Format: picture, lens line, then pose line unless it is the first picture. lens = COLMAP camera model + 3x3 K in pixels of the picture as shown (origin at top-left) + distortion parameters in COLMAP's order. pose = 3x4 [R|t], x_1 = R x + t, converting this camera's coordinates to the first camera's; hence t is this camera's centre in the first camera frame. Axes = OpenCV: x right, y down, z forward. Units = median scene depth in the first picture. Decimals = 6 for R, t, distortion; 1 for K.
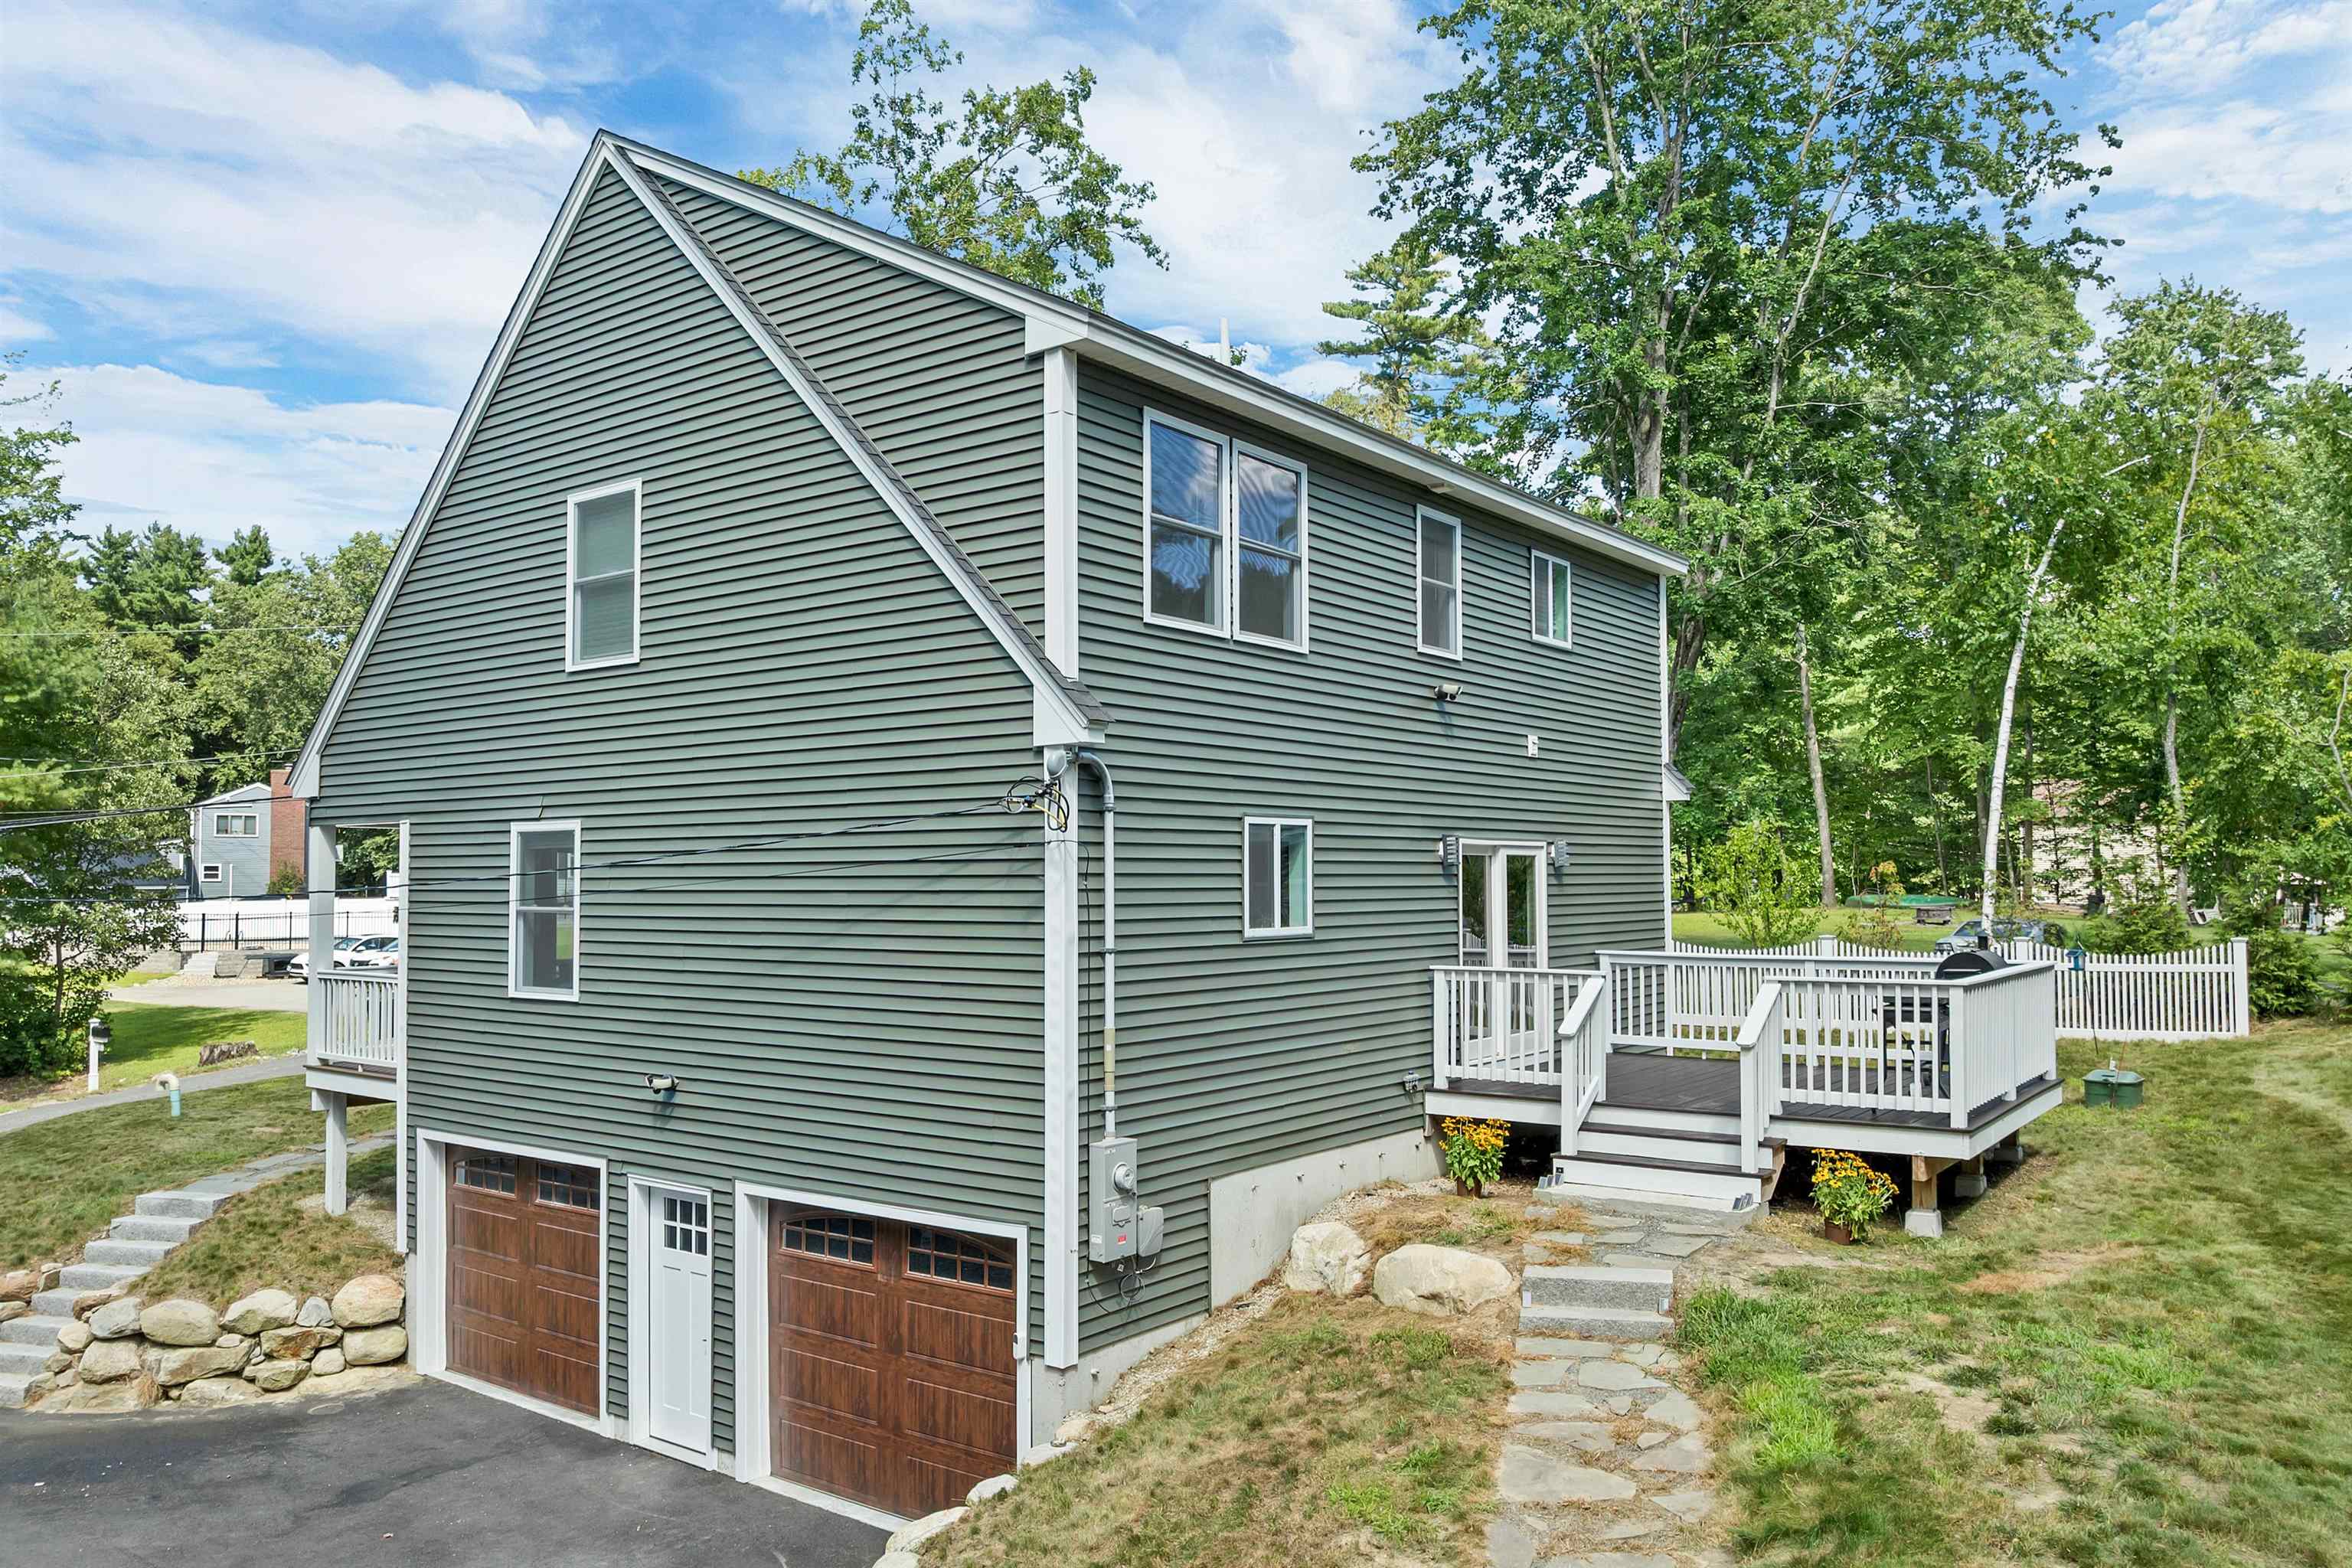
lens RADIAL K [[1705.3, 0, 1174.3], [0, 1705.3, 787.6], [0, 0, 1]] dist [-0.037698, 0.006307]
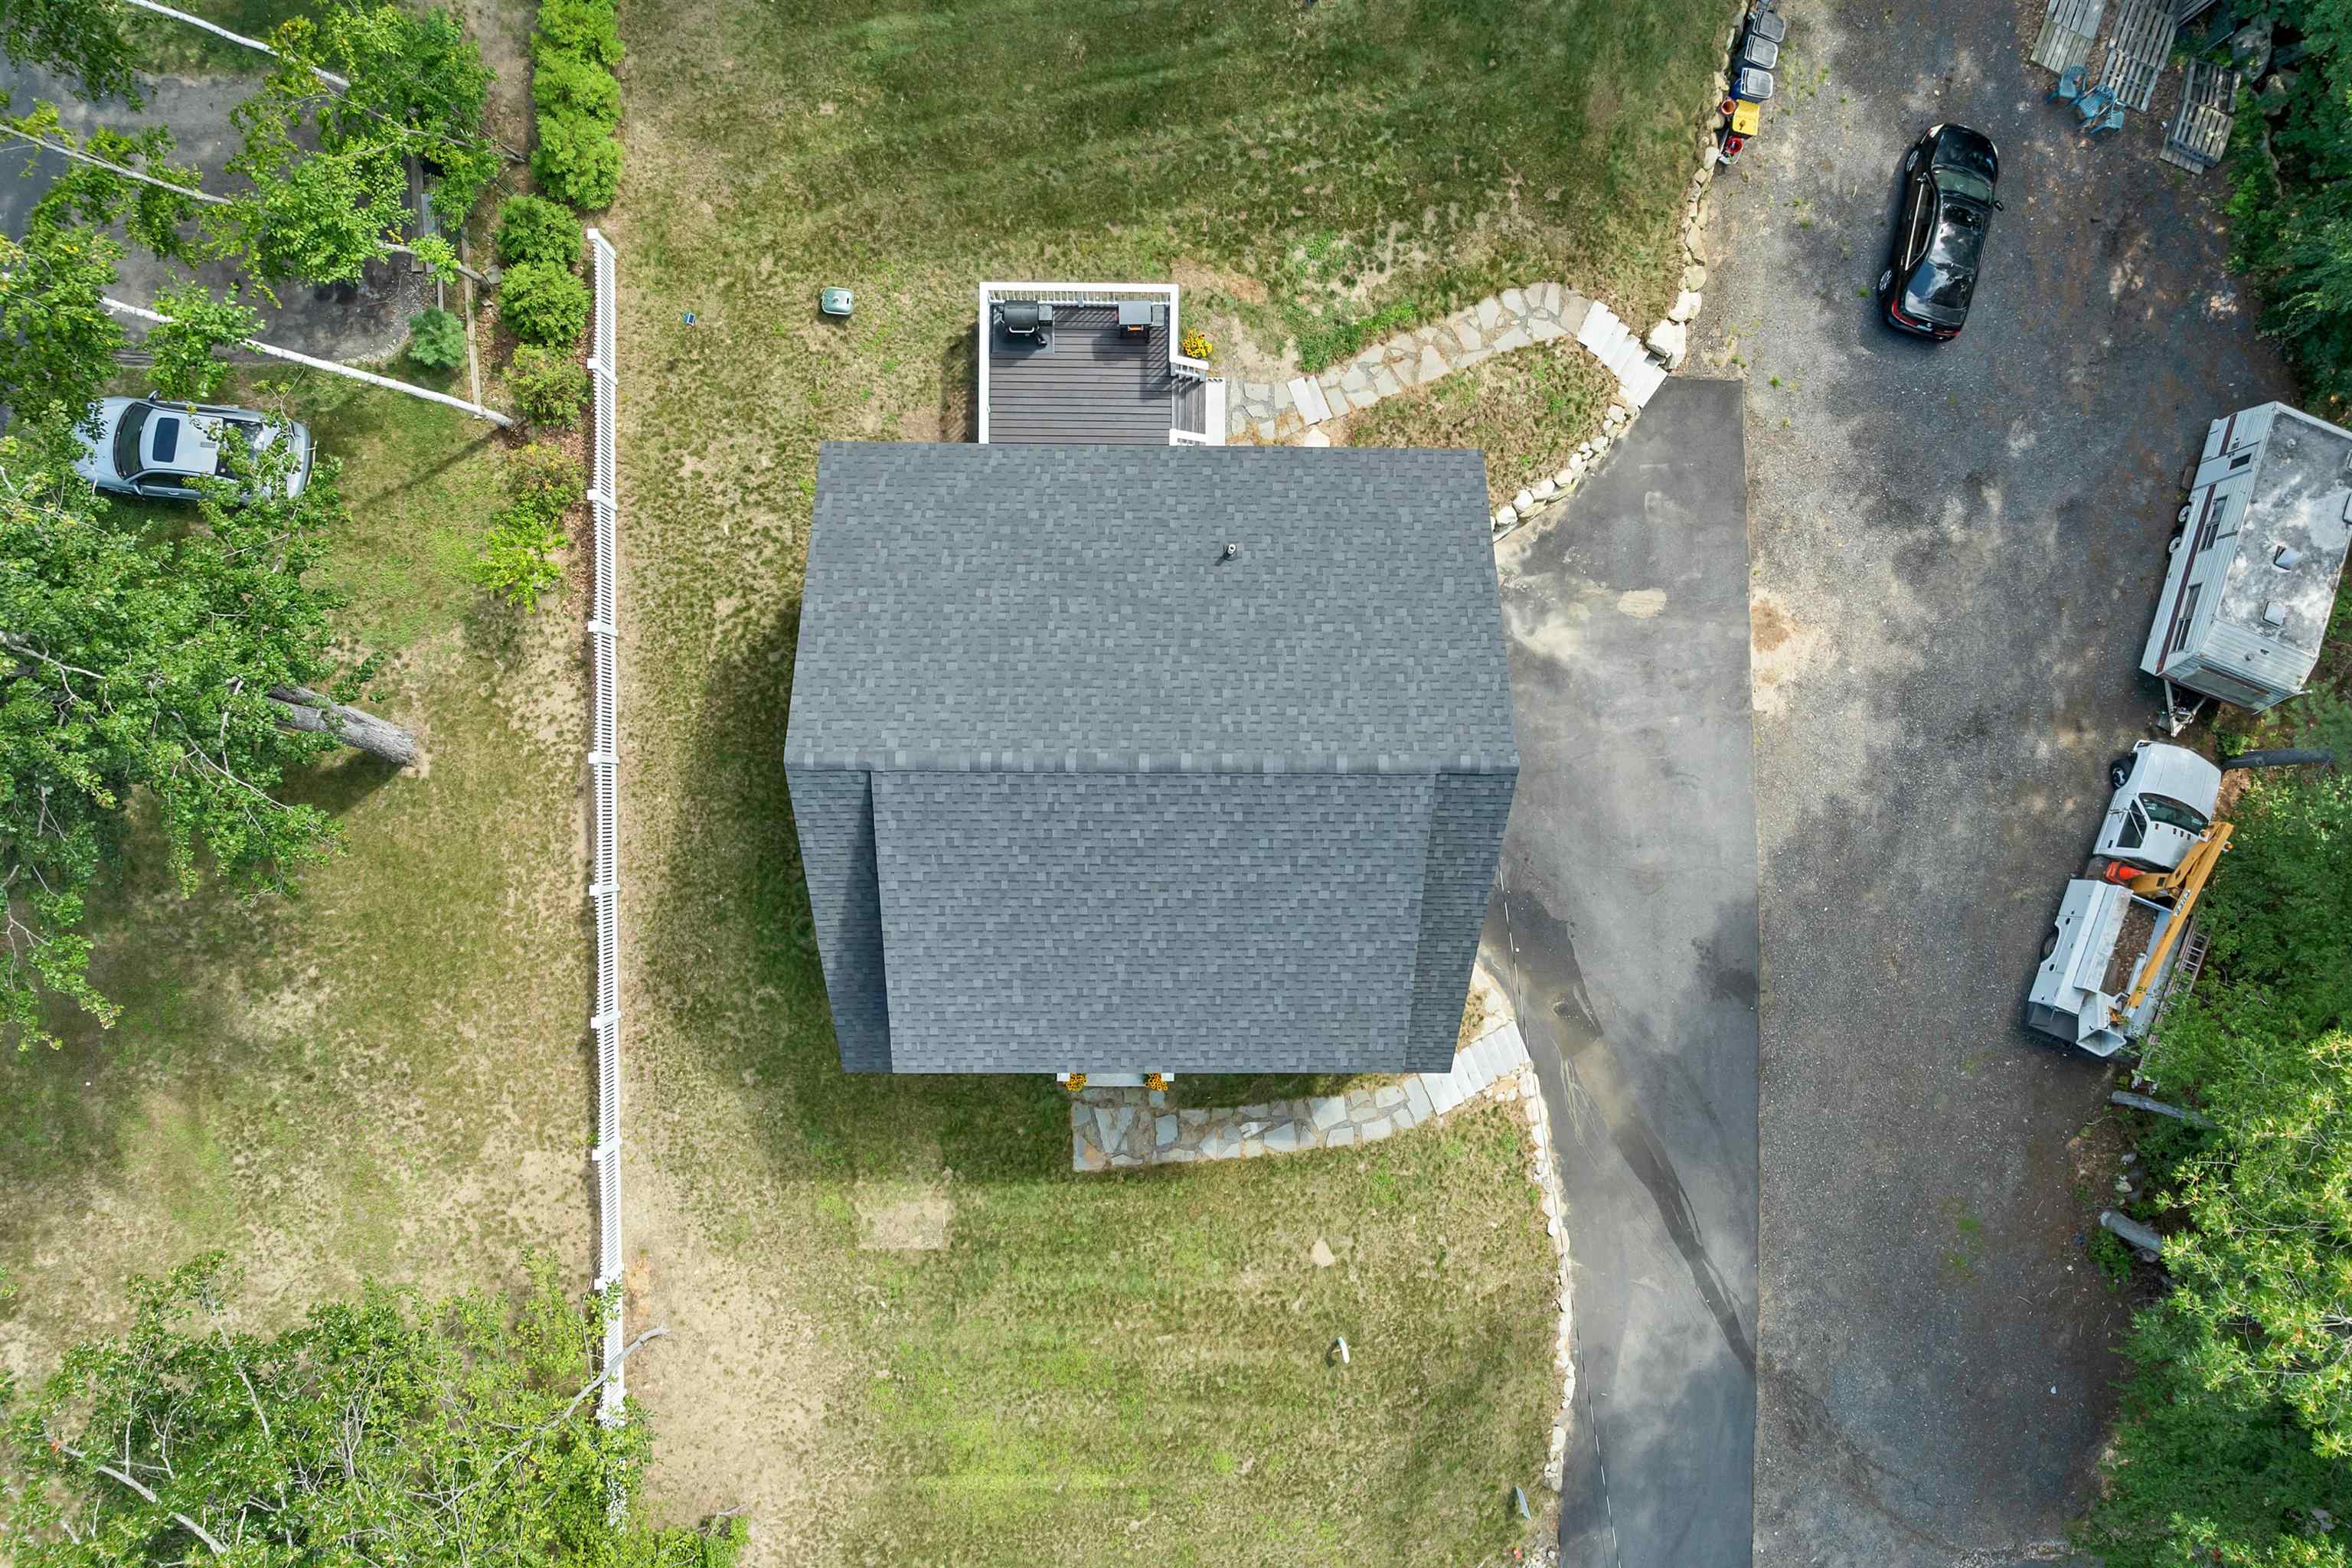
lens RADIAL K [[1705.3, 0, 1178.4], [0, 1705.3, 805.7], [0, 0, 1]] dist [-0.037698, 0.006307]
pose [[-0.594069, -0.804411, -0.002374, -0.166067], [-0.060266, 0.041565, 0.997317, -2.277282], [-0.802154, 0.592618, -0.073171, 1.519801]]
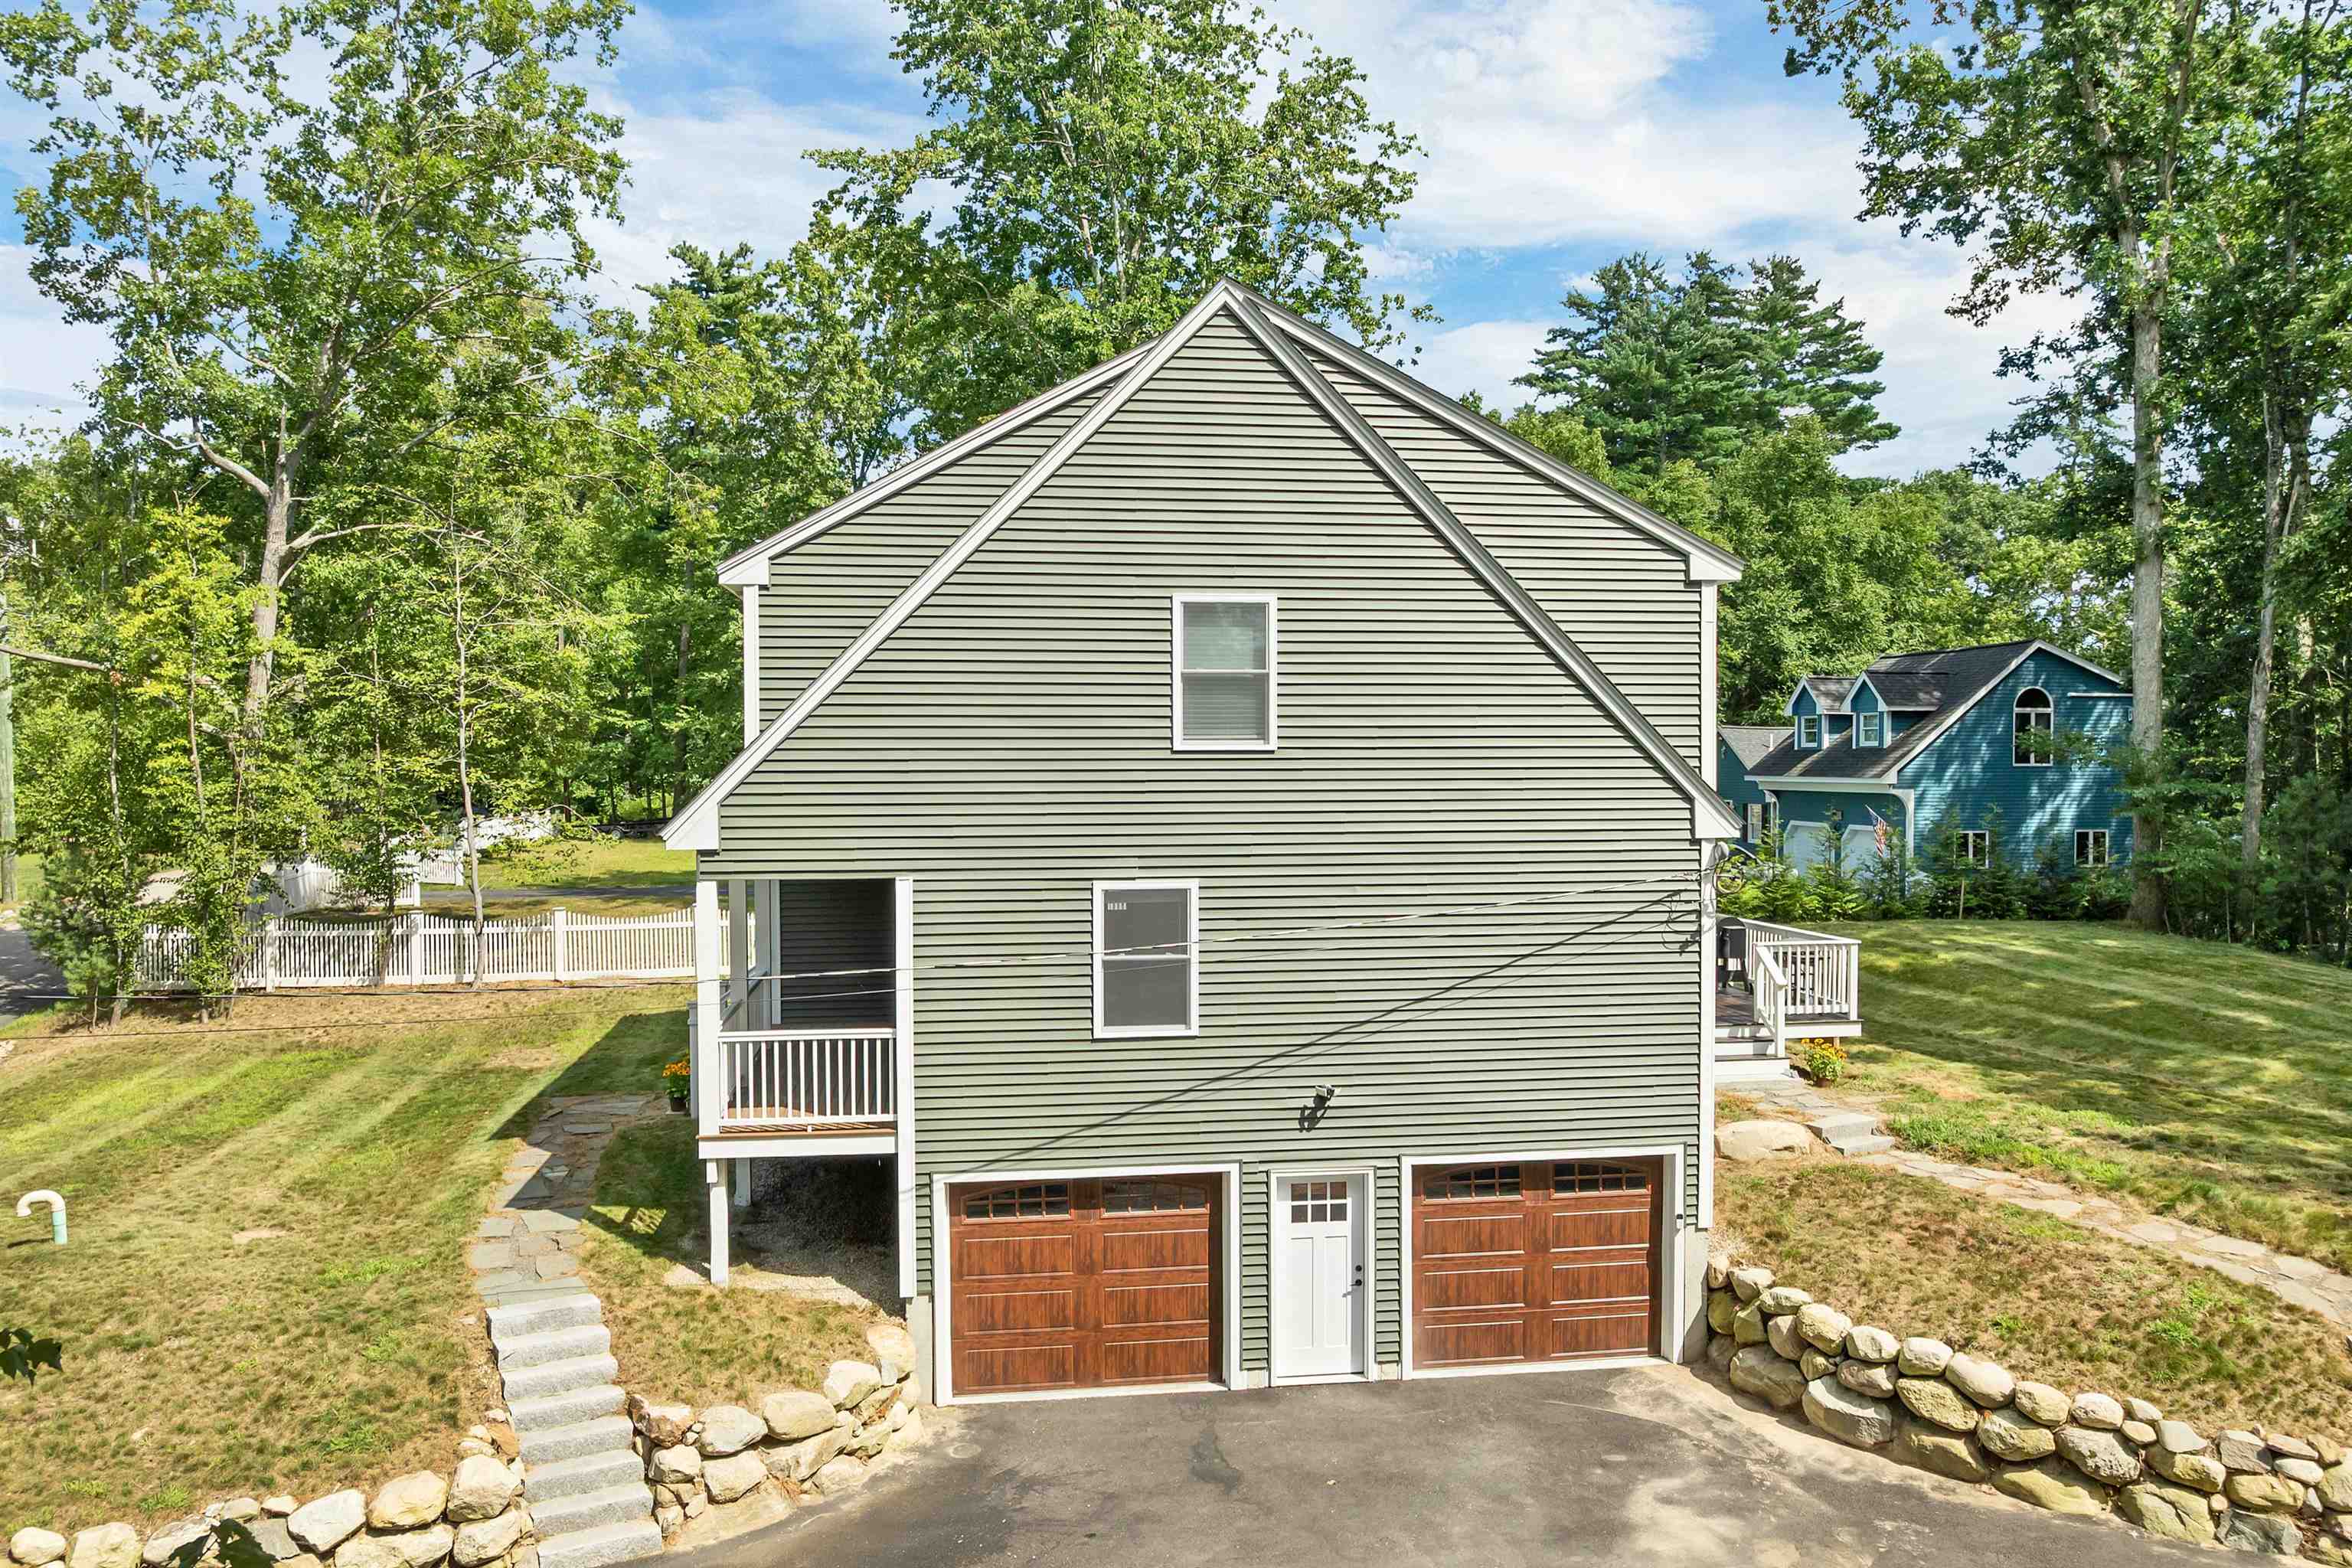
lens RADIAL K [[1705.3, 0, 1175.5], [0, 1705.3, 774.3], [0, 0, 1]] dist [-0.037698, 0.006307]
pose [[0.708352, -0.005247, 0.705839, -1.250171], [-0.038246, 0.998218, 0.045802, -0.111853], [-0.704822, -0.059439, 0.706890, 0.202639]]
